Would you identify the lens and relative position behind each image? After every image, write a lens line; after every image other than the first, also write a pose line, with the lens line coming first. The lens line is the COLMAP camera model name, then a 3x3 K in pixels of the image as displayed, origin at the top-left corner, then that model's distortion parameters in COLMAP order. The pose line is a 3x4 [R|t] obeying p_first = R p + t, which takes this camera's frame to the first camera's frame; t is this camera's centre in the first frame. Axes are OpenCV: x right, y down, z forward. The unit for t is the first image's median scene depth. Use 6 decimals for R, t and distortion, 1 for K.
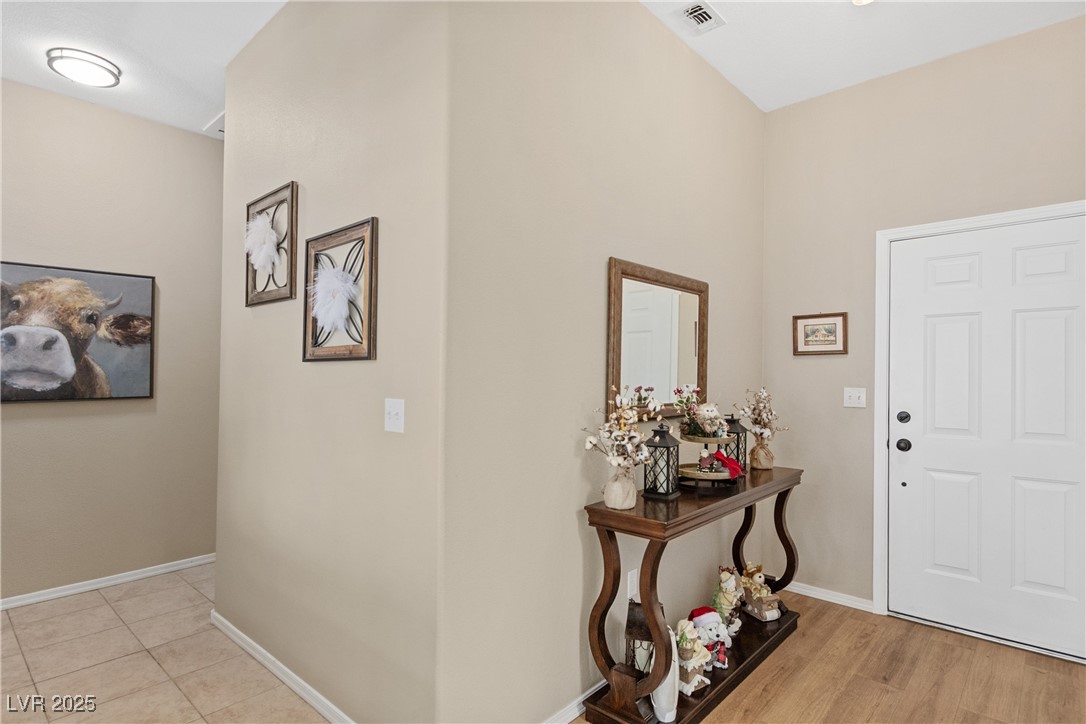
lens RADIAL K [[562.9, 0, 544.4], [0, 562.9, 371.6], [0, 0, 1]] dist [0.012165, -0.000251]
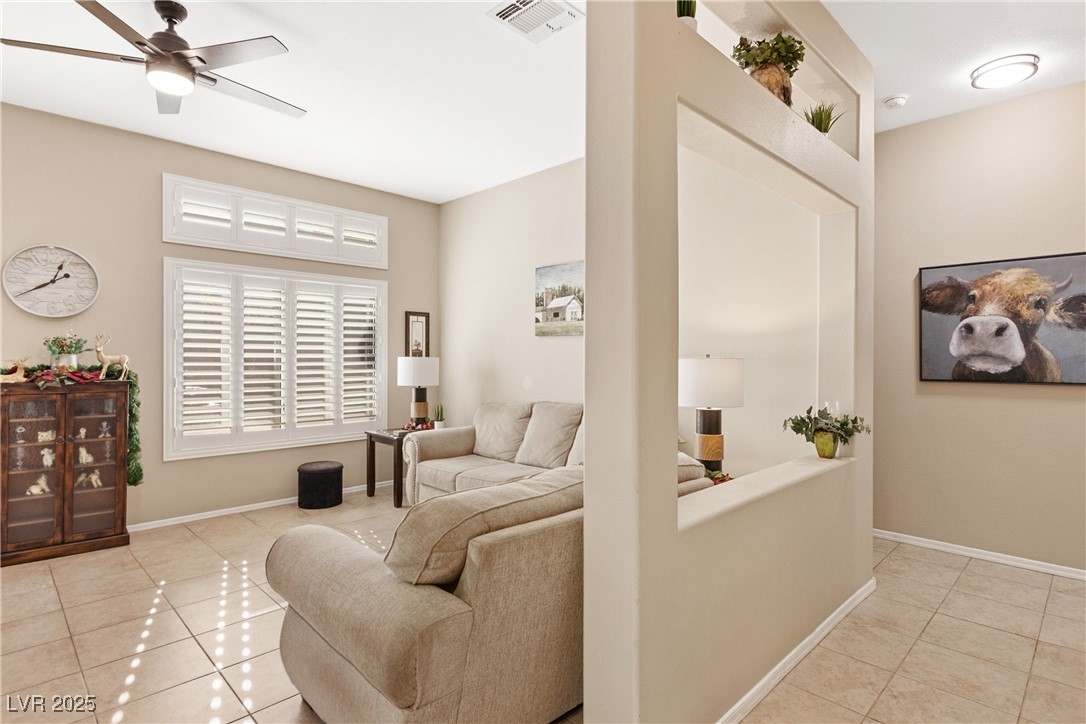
lens RADIAL K [[562.7, 0, 542.5], [0, 562.7, 349.5], [0, 0, 1]] dist [-0.002790, -0.001011]
pose [[-0.047849, -0.010951, -0.998795, 0.256474], [-0.002531, 0.999938, -0.010842, 0.001816], [0.998851, 0.002009, -0.047874, 0.161983]]
